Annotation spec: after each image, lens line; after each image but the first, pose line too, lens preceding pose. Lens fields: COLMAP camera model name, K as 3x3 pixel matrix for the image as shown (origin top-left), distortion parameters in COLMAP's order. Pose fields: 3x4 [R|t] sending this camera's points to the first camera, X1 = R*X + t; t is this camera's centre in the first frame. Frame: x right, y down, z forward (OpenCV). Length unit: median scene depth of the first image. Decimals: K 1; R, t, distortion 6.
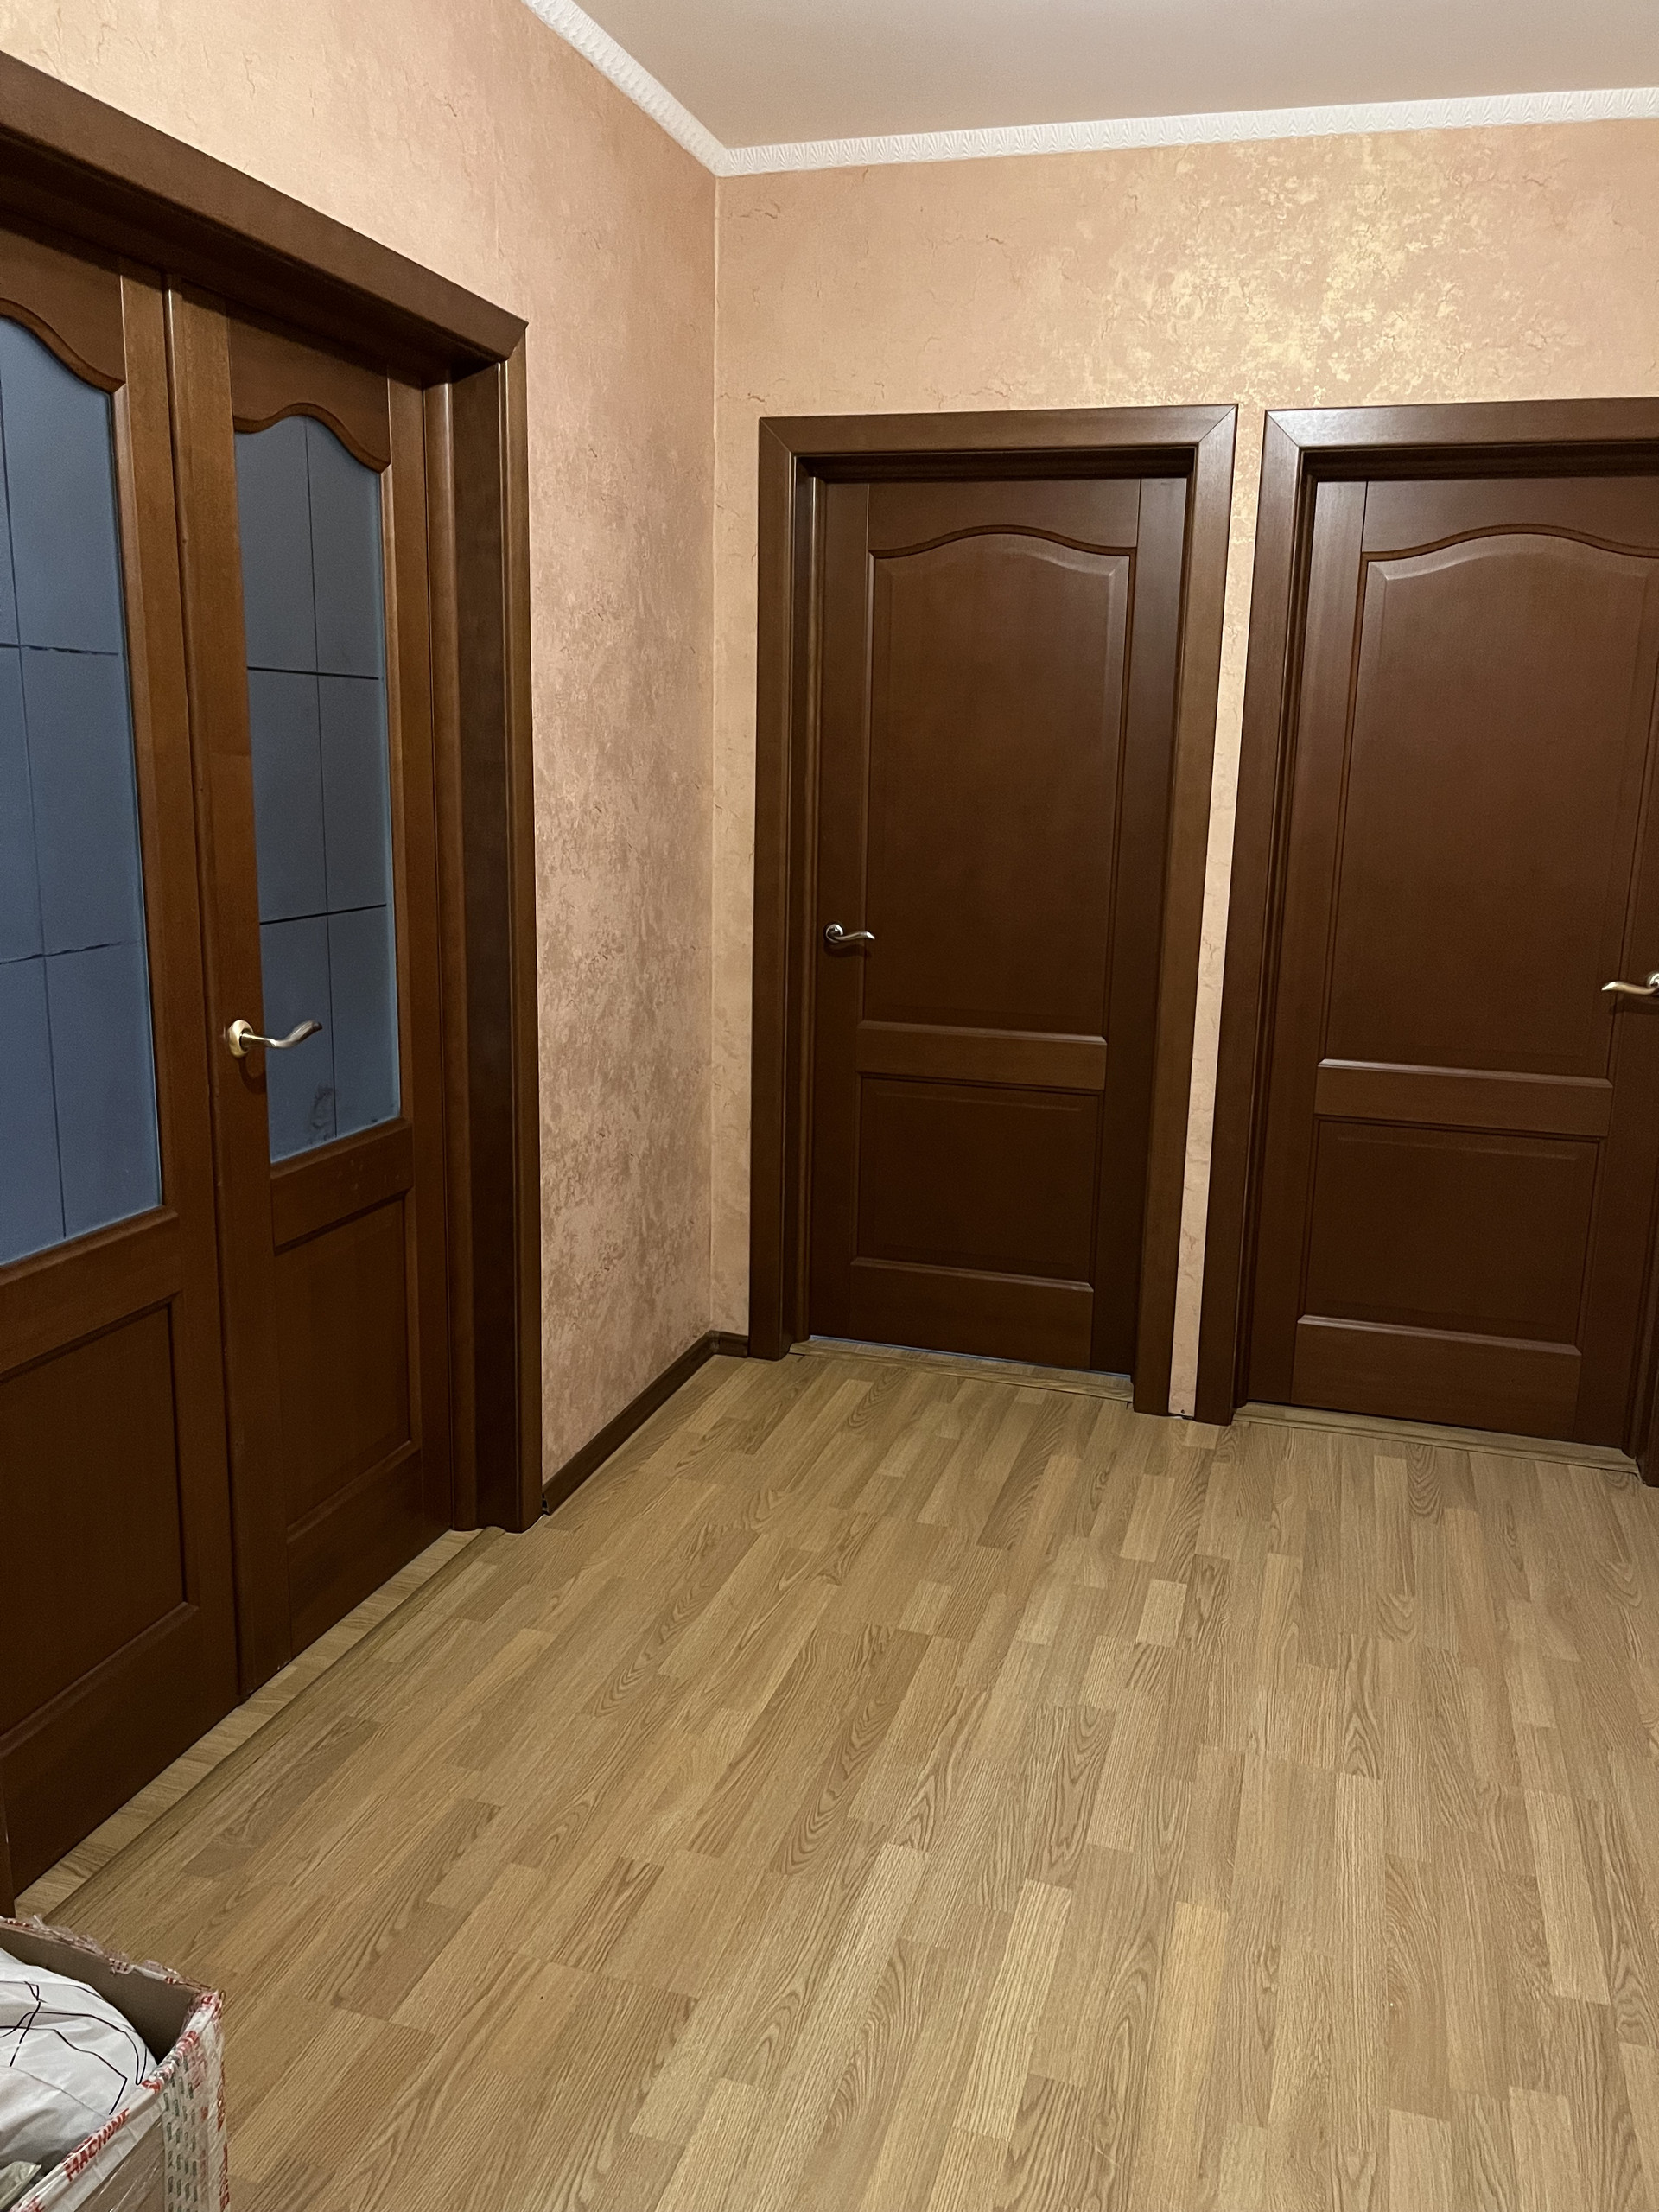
lens RADIAL K [[1689.2, 0, 840.1], [0, 1689.2, 1105.7], [0, 0, 1]] dist [0.056982, -0.068193]
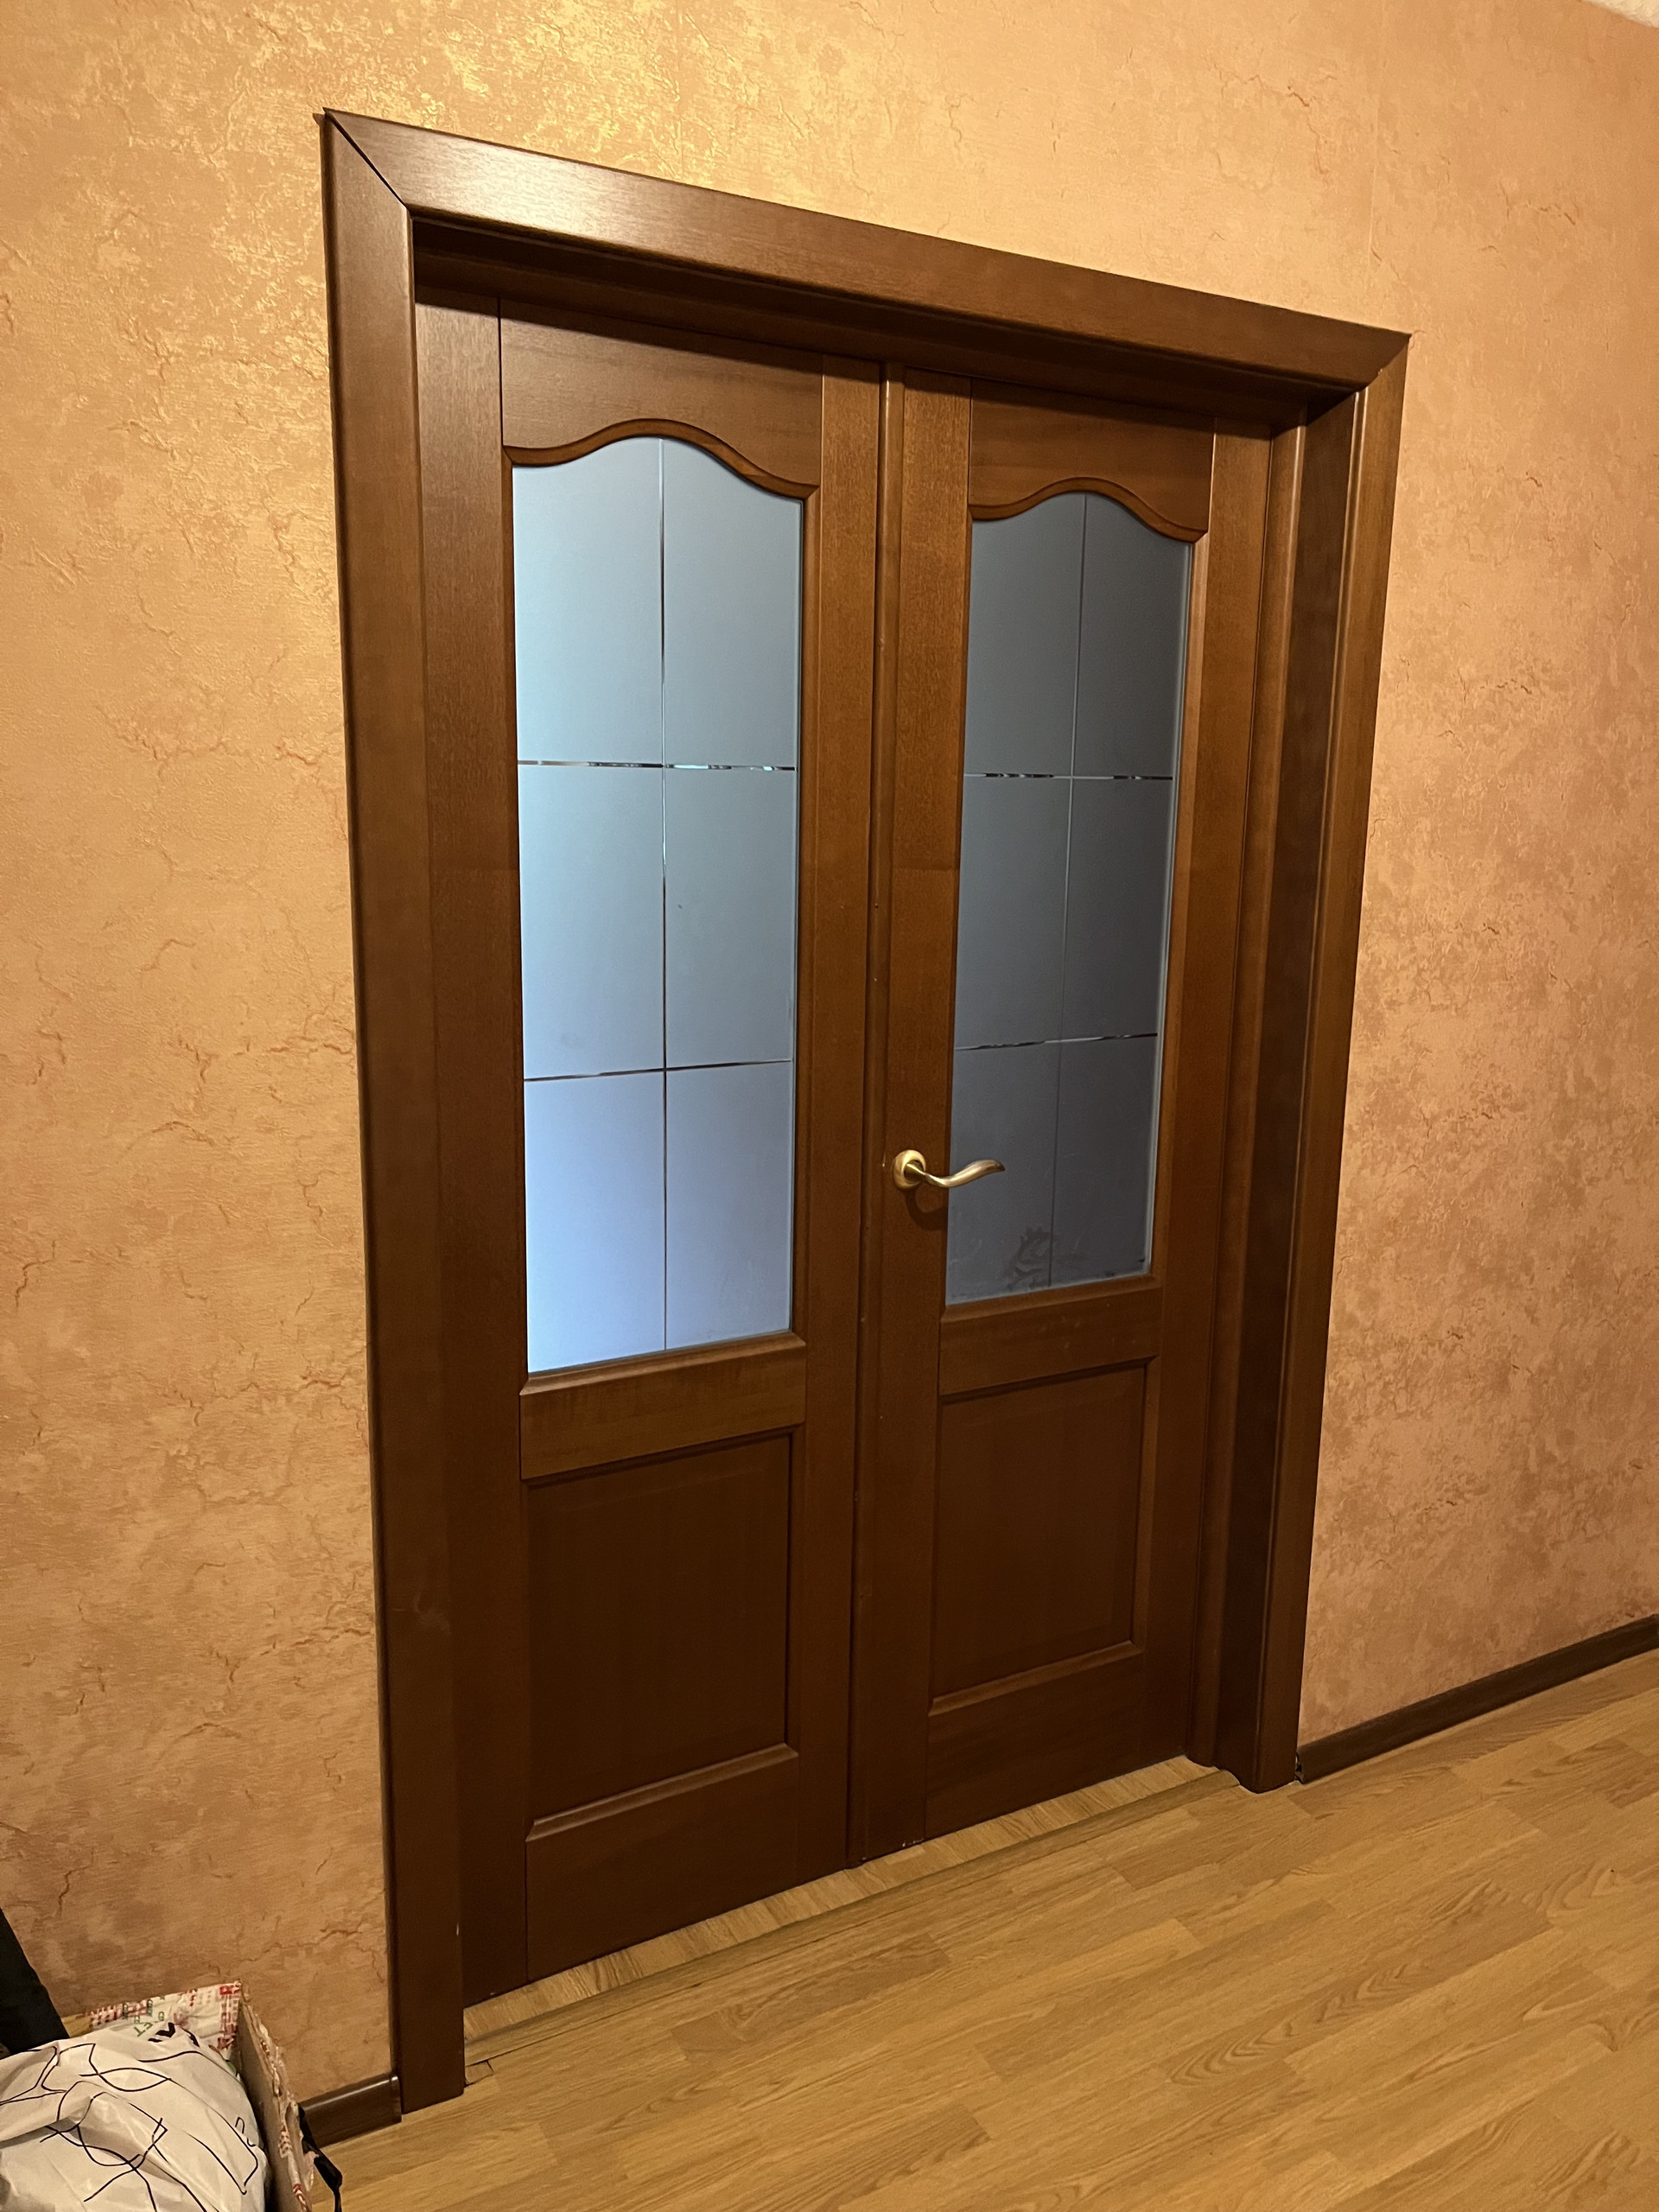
lens RADIAL K [[1689.2, 0, 840.1], [0, 1689.2, 1105.7], [0, 0, 1]] dist [0.056982, -0.068193]
pose [[0.725290, 0.123863, -0.677209, 0.210404], [-0.147035, 0.988855, 0.023389, -0.078585], [0.672558, 0.082609, 0.735419, 0.253473]]
